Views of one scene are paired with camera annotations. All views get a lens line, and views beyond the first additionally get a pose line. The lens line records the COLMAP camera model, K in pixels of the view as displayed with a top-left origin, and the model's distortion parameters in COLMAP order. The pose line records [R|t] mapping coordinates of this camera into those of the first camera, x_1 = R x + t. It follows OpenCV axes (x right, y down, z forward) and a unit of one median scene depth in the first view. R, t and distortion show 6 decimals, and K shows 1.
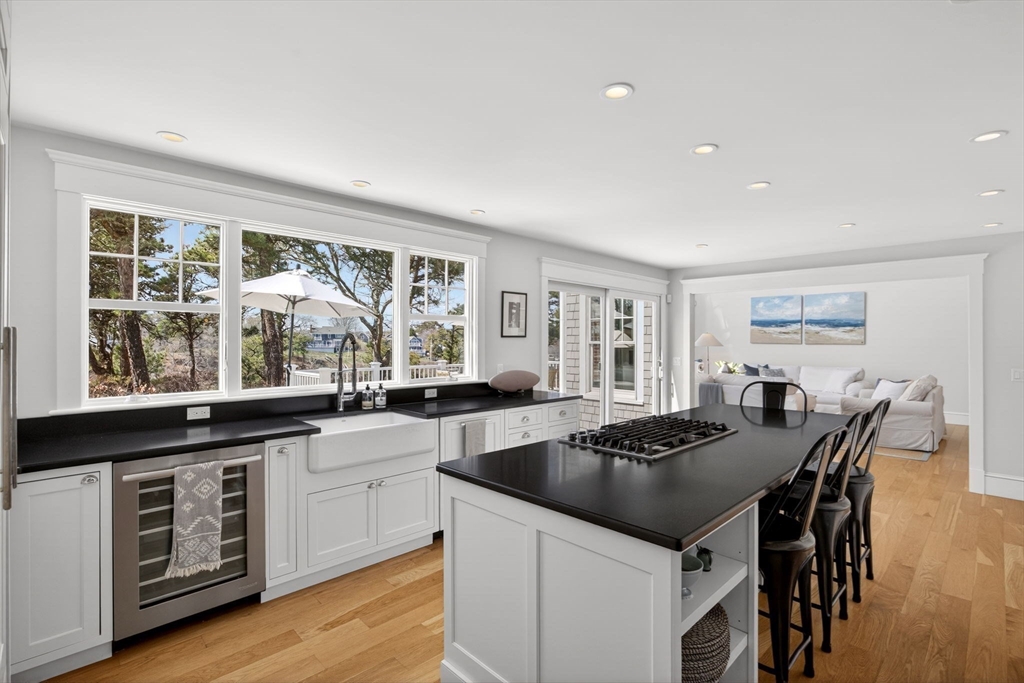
lens RADIAL K [[496.6, 0, 519.8], [0, 496.6, 338.5], [0, 0, 1]] dist [0.005548, 0.000246]
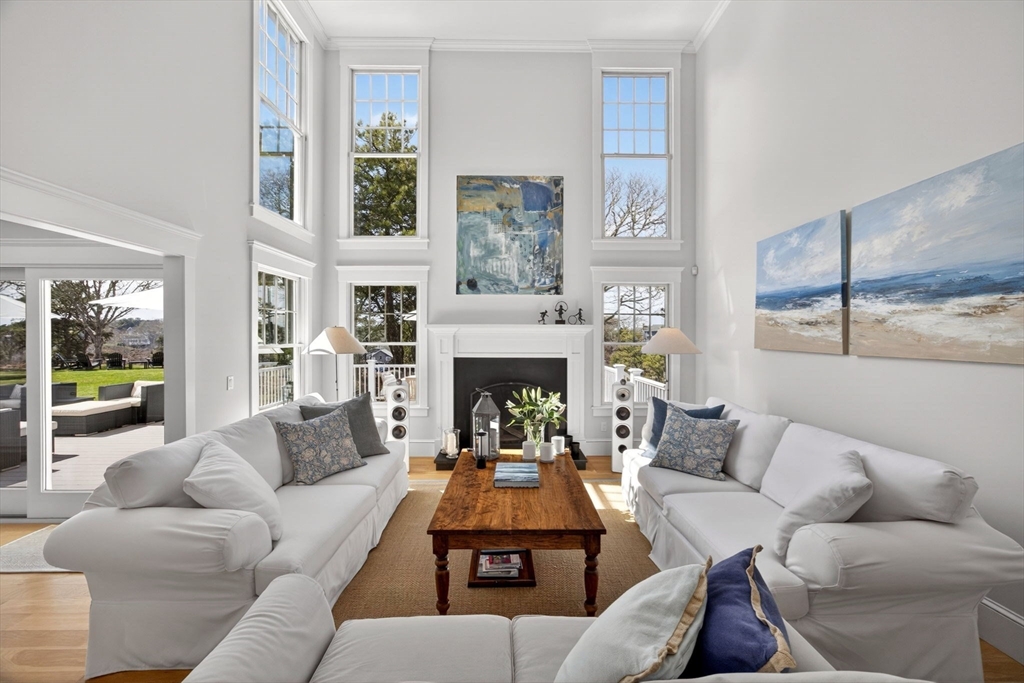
lens RADIAL K [[410.9, 0, 511.1], [0, 410.9, 339.6], [0, 0, 1]] dist [-0.000206, -0.000056]
pose [[0.731773, 0.005950, -0.681523, 0.614346], [0.001692, 0.999943, 0.010546, -0.003029], [0.681547, -0.008870, 0.731721, 0.665470]]
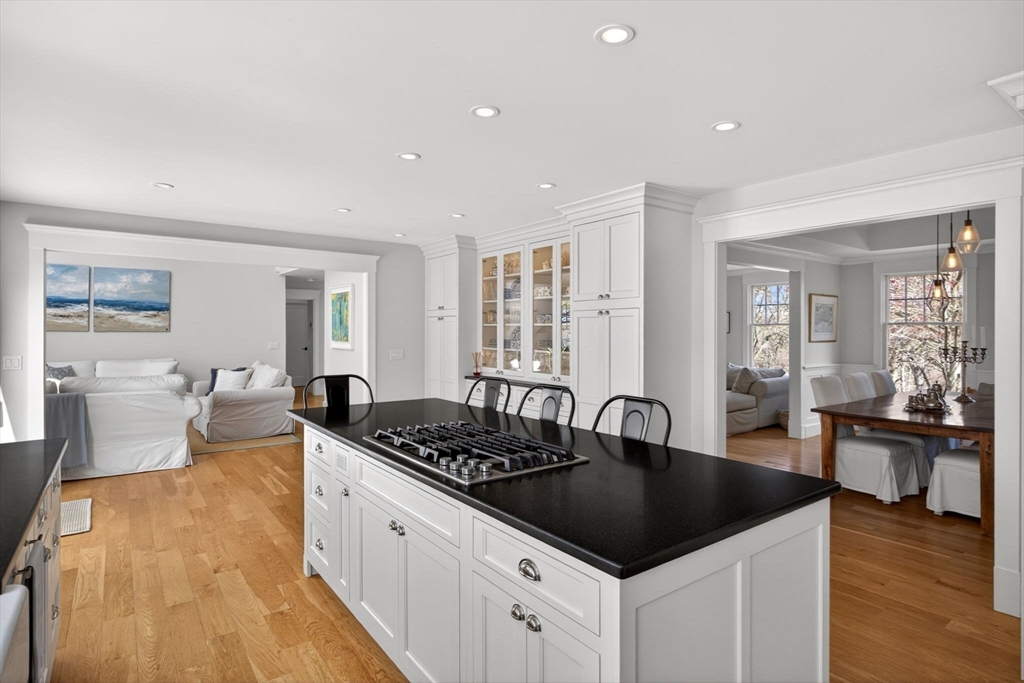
lens RADIAL K [[561.7, 0, 510.1], [0, 561.7, 337.1], [0, 0, 1]] dist [-0.006276, -0.000168]
pose [[0.147879, -0.011362, 0.988940, -0.187615], [-0.010576, 0.999859, 0.013069, 0.001946], [-0.988949, -0.012392, 0.147738, 0.250642]]
